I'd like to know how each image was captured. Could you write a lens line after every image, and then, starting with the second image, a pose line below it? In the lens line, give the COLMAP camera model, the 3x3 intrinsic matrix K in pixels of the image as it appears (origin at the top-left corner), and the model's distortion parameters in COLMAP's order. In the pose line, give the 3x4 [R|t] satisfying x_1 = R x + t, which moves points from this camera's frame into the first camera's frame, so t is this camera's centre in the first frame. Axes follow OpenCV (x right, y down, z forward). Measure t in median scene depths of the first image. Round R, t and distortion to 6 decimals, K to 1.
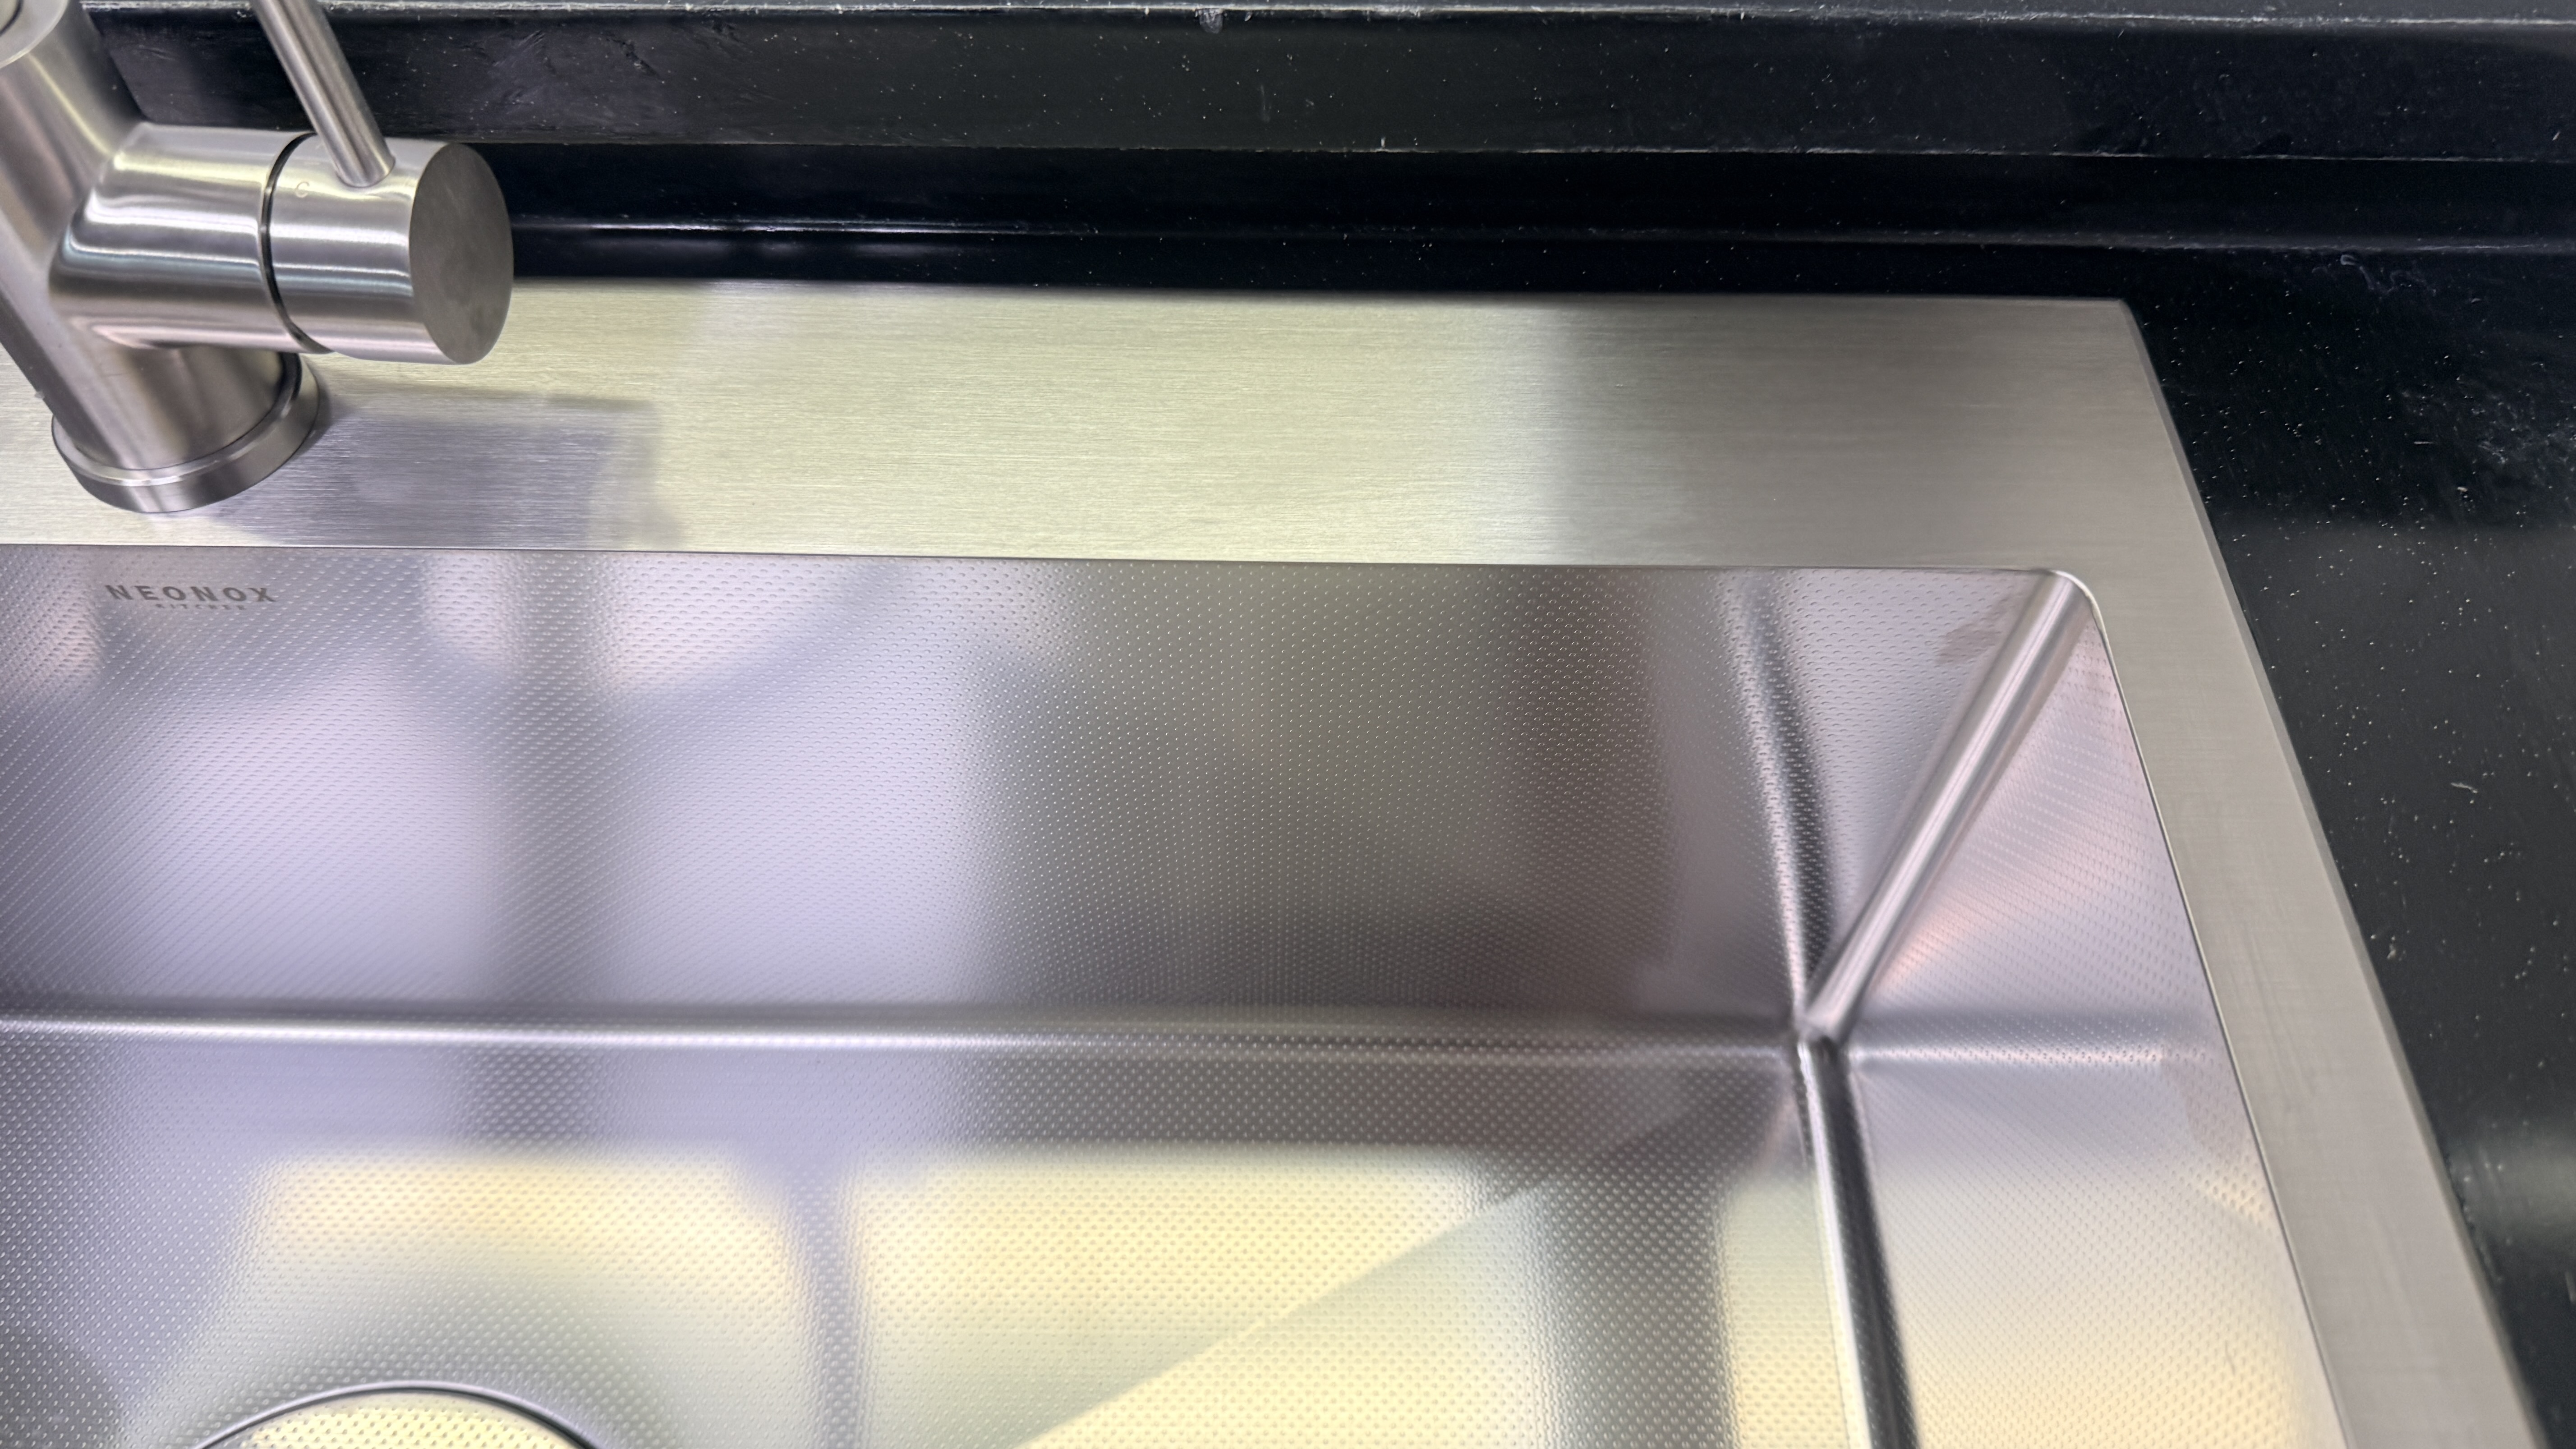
lens RADIAL K [[1844.8, 0, 1320.2], [0, 1844.8, 728.5], [0, 0, 1]] dist [0.020031, -0.028784]
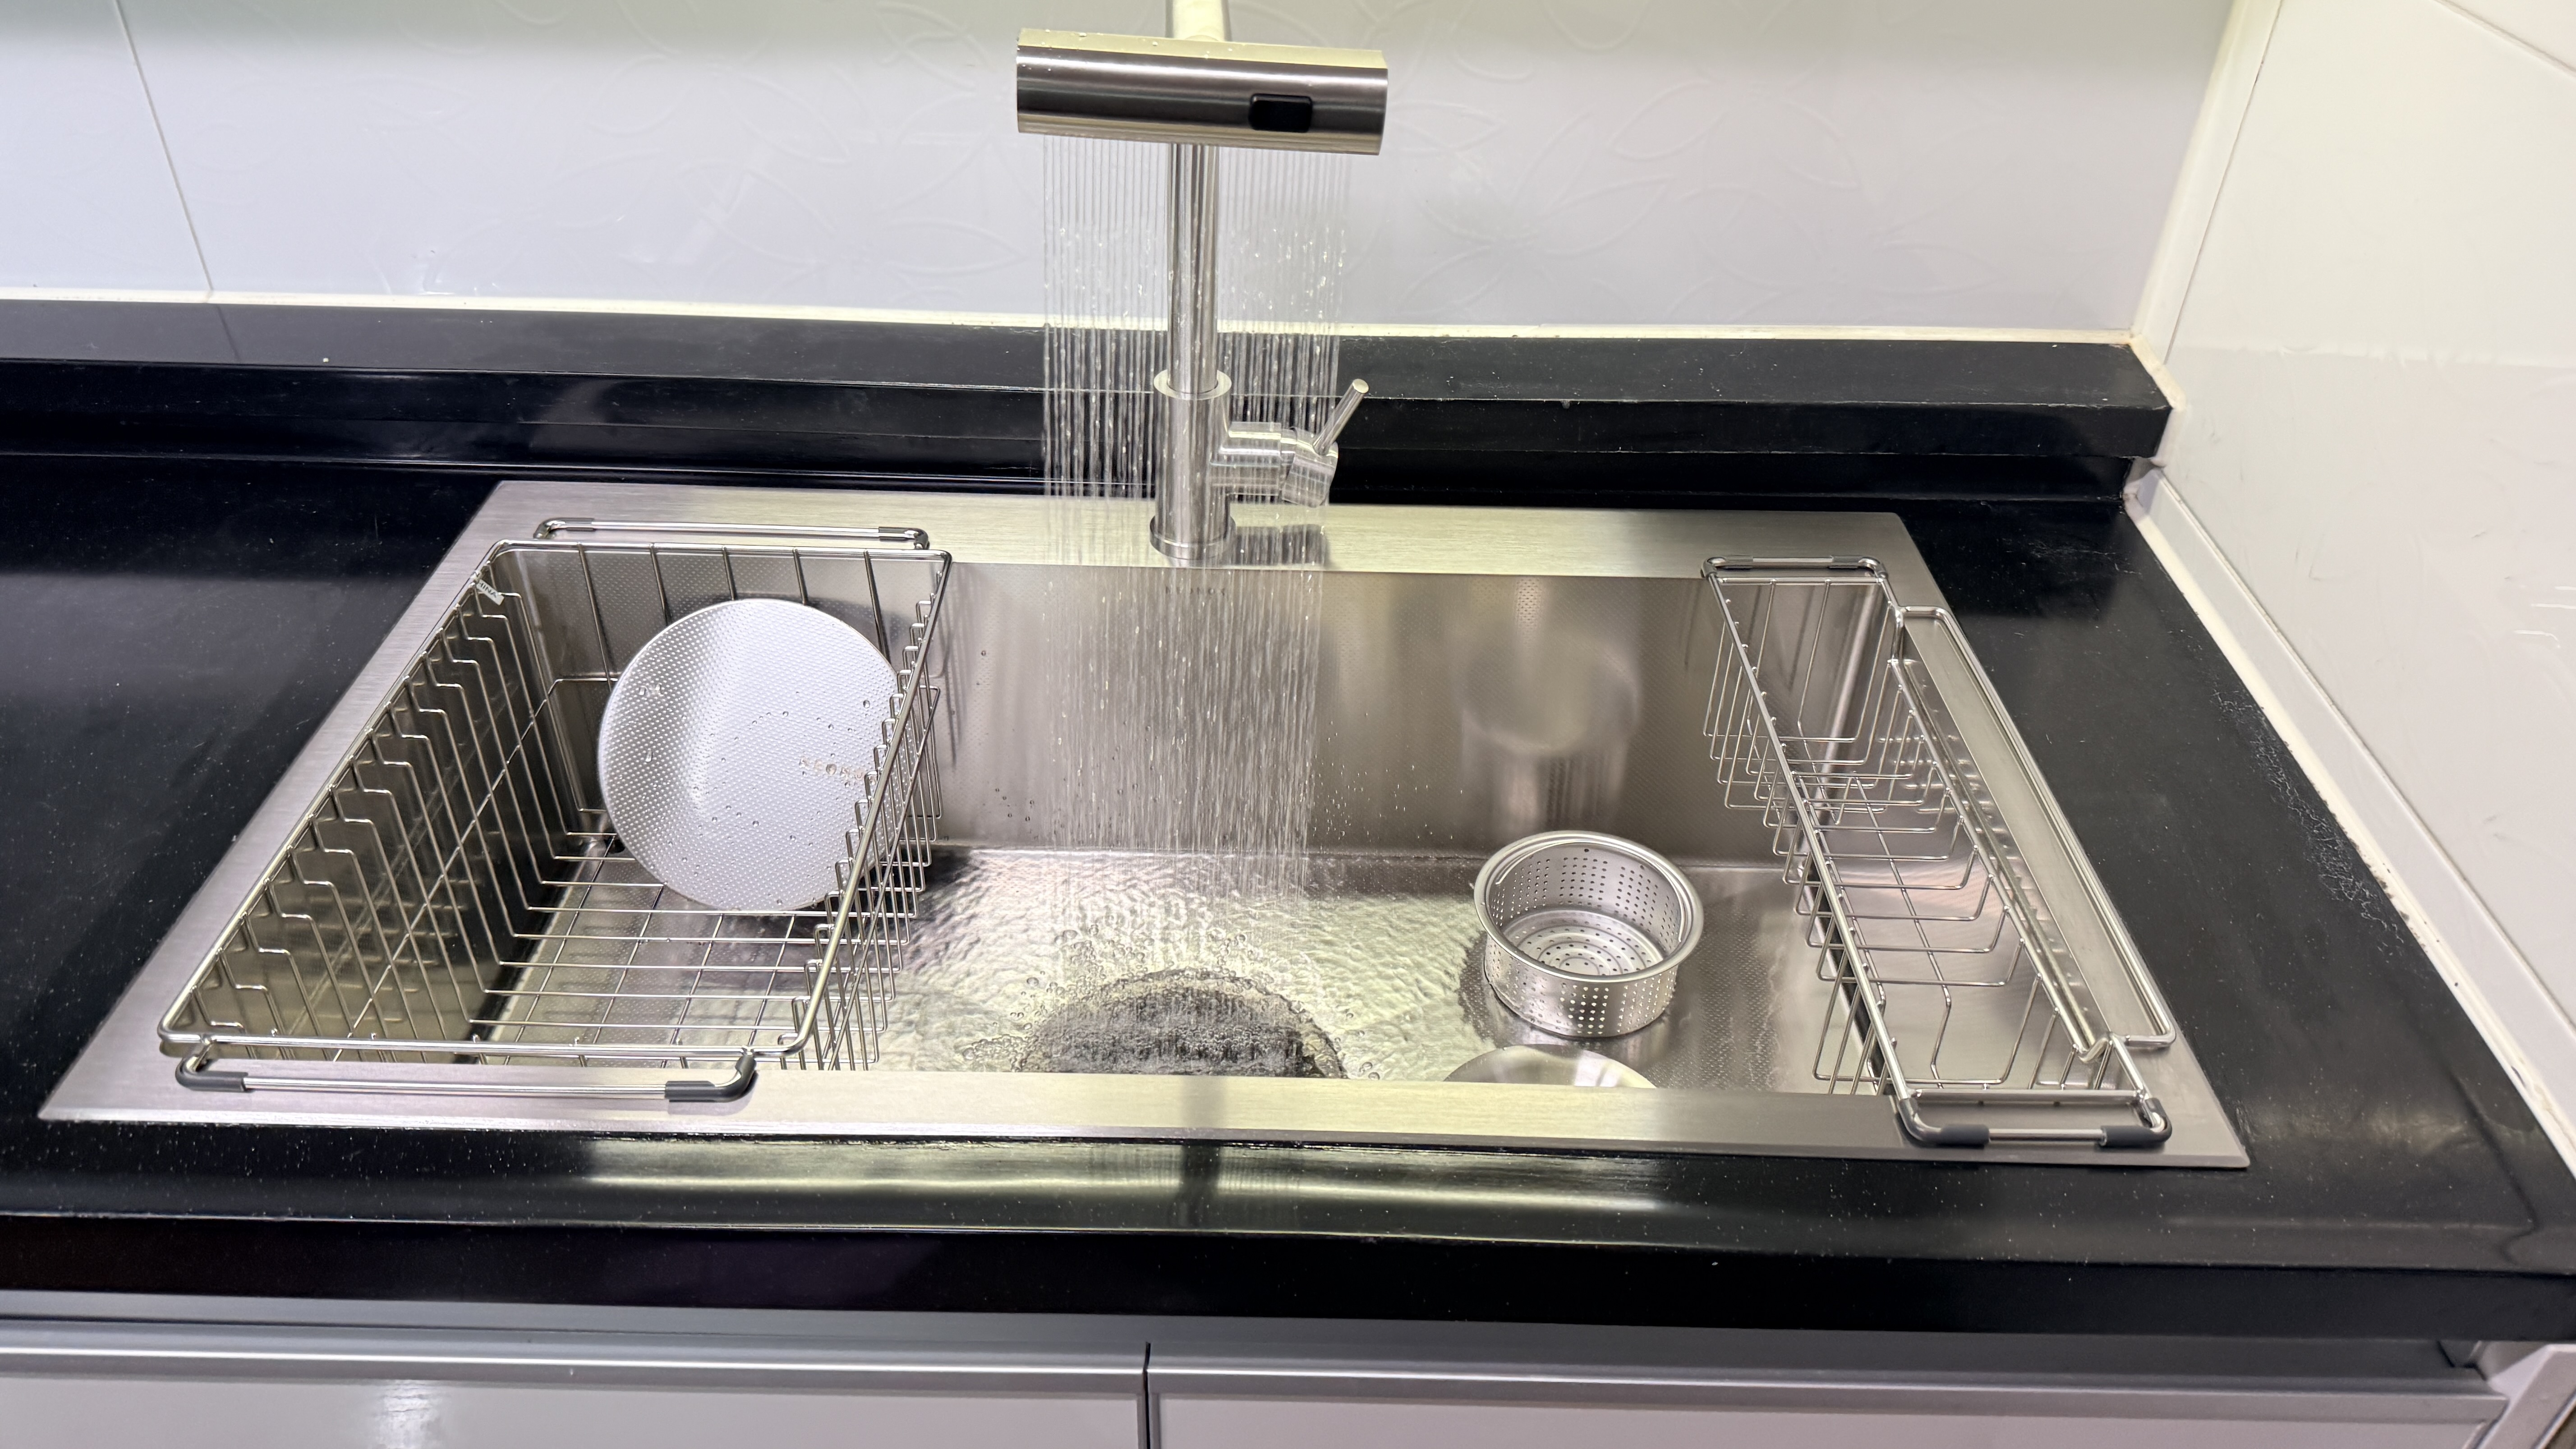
lens RADIAL K [[1844.8, 0, 1270.7], [0, 1844.8, 732.9], [0, 0, 1]] dist [0.020031, -0.028784]
pose [[0.999908, 0.003358, -0.013156, -0.480897], [-0.007393, 0.947357, -0.320095, 1.041377], [0.011388, 0.320163, 0.947294, -1.598588]]
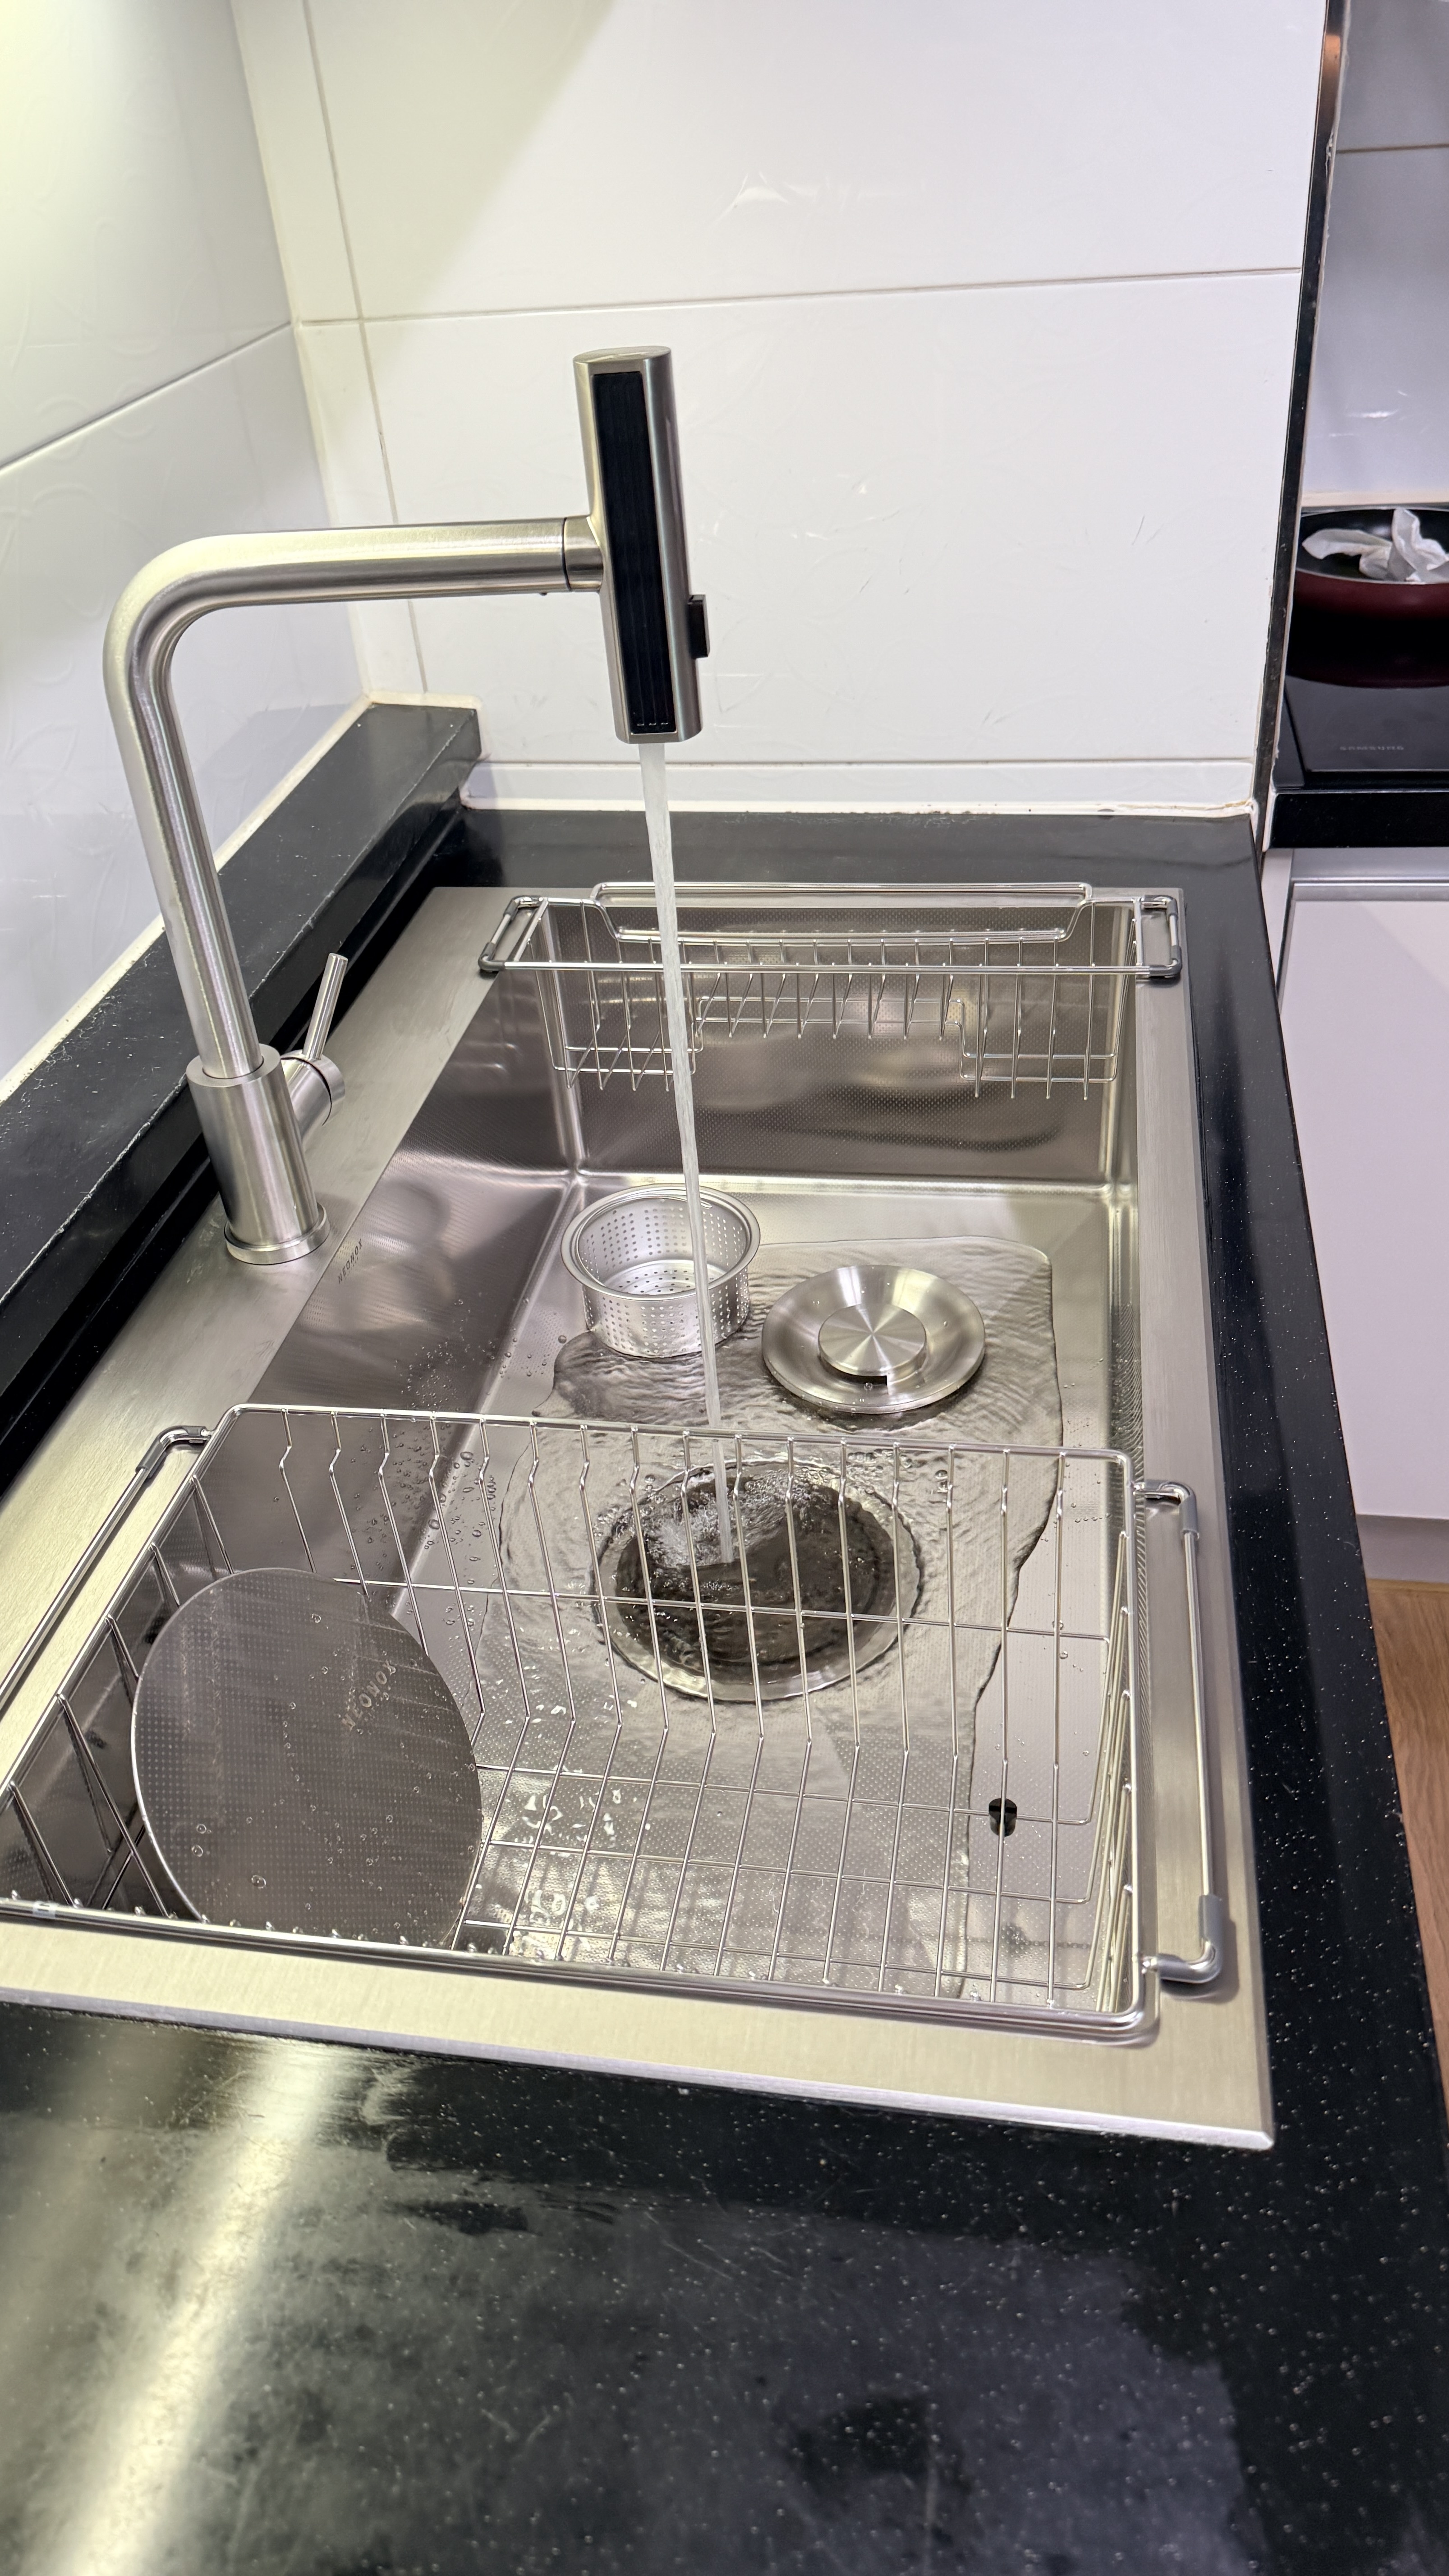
lens RADIAL K [[1844.8, 0, 759.9], [0, 1844.8, 1283.3], [0, 0, 1]] dist [0.020031, -0.028784]
pose [[0.156225, -0.606337, 0.779711, -2.513799], [0.843671, 0.492415, 0.213883, -0.123314], [-0.513626, 0.624406, 0.588477, -0.720777]]
